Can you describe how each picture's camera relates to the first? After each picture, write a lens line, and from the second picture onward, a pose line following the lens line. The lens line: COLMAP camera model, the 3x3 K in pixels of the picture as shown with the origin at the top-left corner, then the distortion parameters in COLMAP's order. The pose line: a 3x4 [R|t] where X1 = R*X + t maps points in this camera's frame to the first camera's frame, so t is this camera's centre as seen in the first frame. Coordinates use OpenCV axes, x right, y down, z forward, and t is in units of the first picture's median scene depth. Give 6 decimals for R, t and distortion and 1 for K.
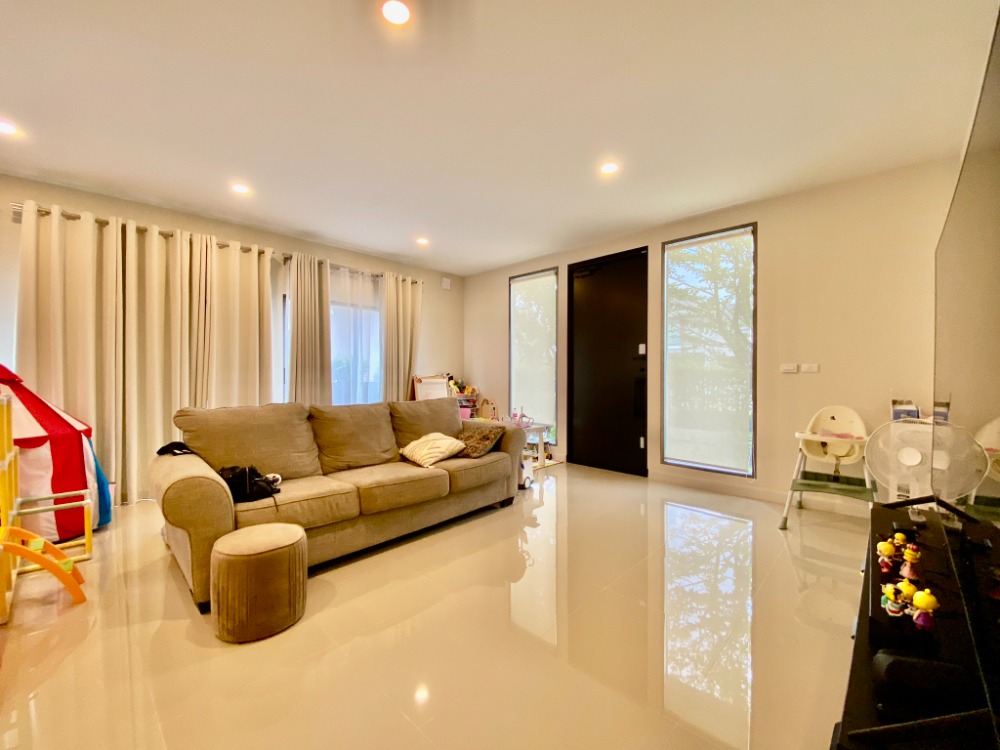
lens RADIAL K [[398.3, 0, 500.0], [0, 398.3, 375.0], [0, 0, 1]] dist [0.072059, -0.050437]
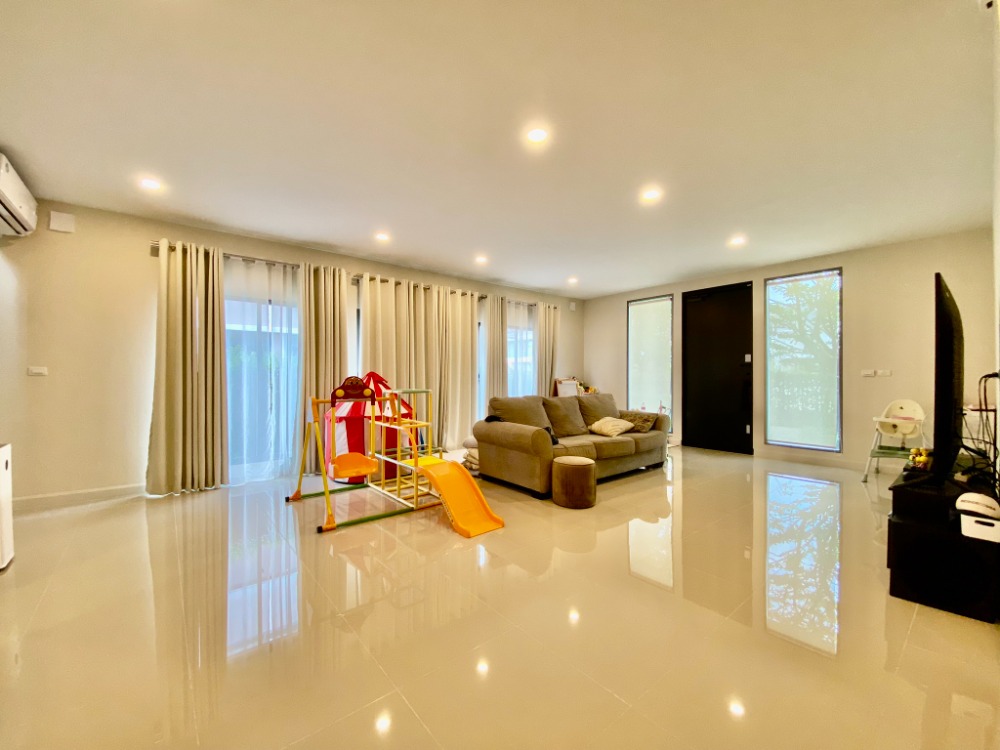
lens RADIAL K [[405.0, 0, 494.0], [0, 405.0, 374.6], [0, 0, 1]] dist [0.028583, -0.022741]
pose [[0.992946, -0.001615, -0.118554, -0.361528], [0.000697, 0.999969, -0.007781, -0.000991], [0.118563, 0.007644, 0.992917, -0.490517]]
